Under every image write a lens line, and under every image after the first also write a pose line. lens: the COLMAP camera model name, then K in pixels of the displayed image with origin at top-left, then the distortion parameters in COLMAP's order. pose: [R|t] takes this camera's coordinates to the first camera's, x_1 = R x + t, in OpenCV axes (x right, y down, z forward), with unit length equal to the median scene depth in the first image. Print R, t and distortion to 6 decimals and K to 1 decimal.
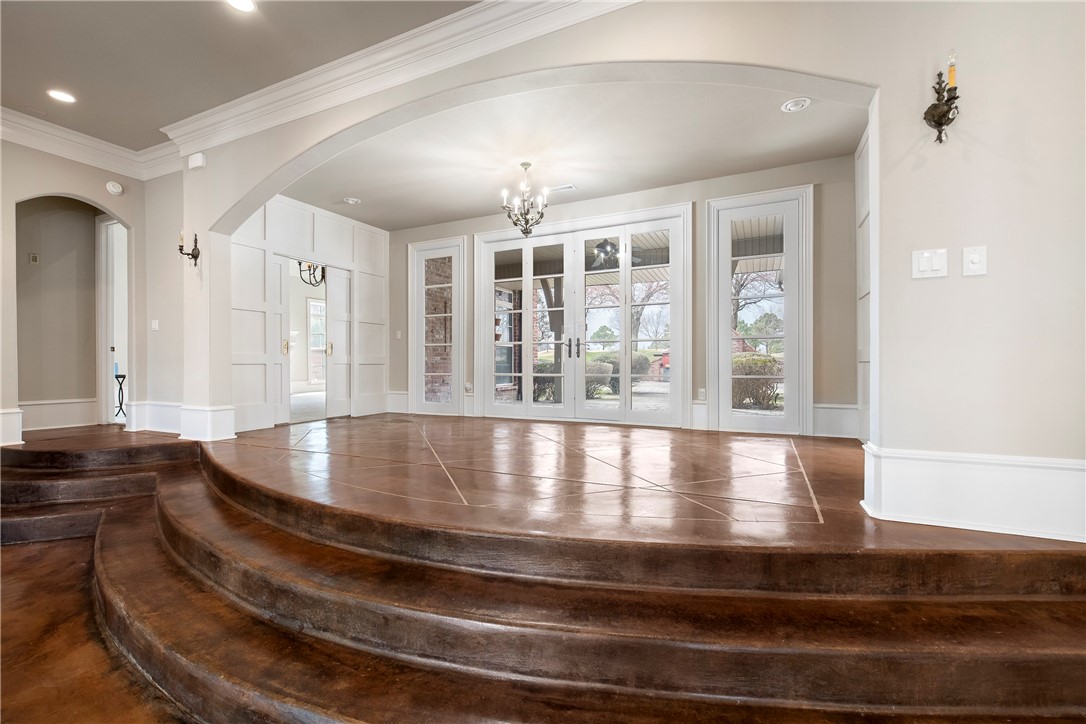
lens RADIAL K [[447.2, 0, 543.0], [0, 447.2, 362.0], [0, 0, 1]] dist [-0.000793, -0.000063]
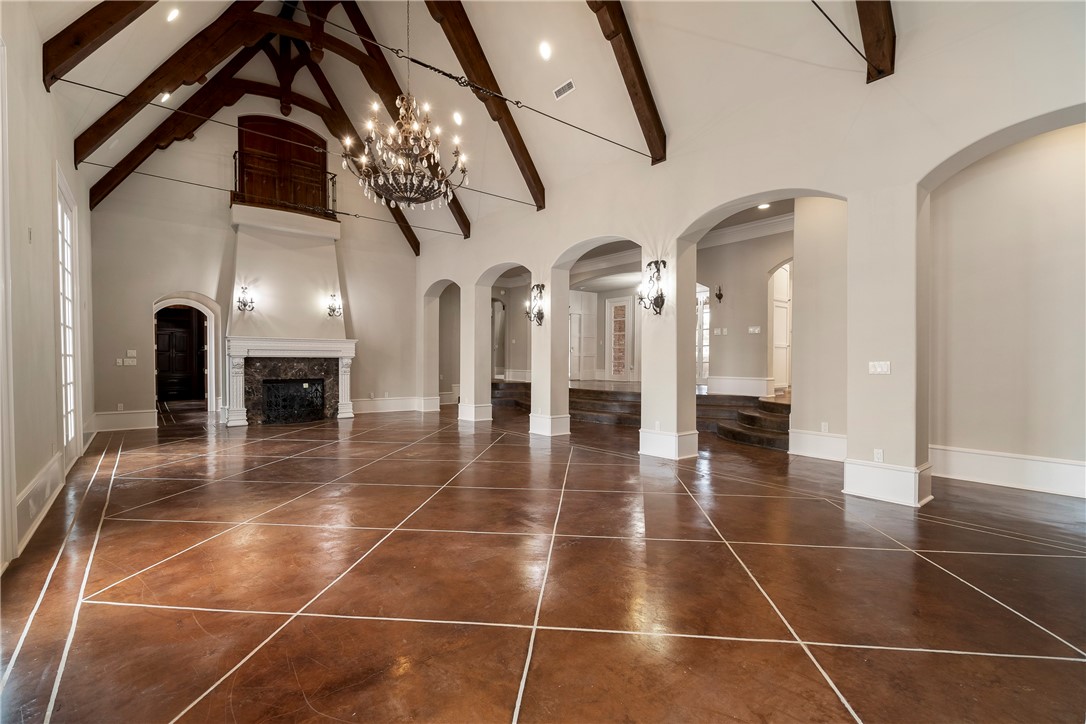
lens RADIAL K [[486.3, 0, 543.0], [0, 486.3, 362.0], [0, 0, 1]] dist [-0.001320, -0.000162]
pose [[0.902378, 0.009059, -0.430851, 0.425121], [-0.005647, 0.999942, 0.009197, 0.010047], [0.430909, -0.005866, 0.902376, -1.203136]]
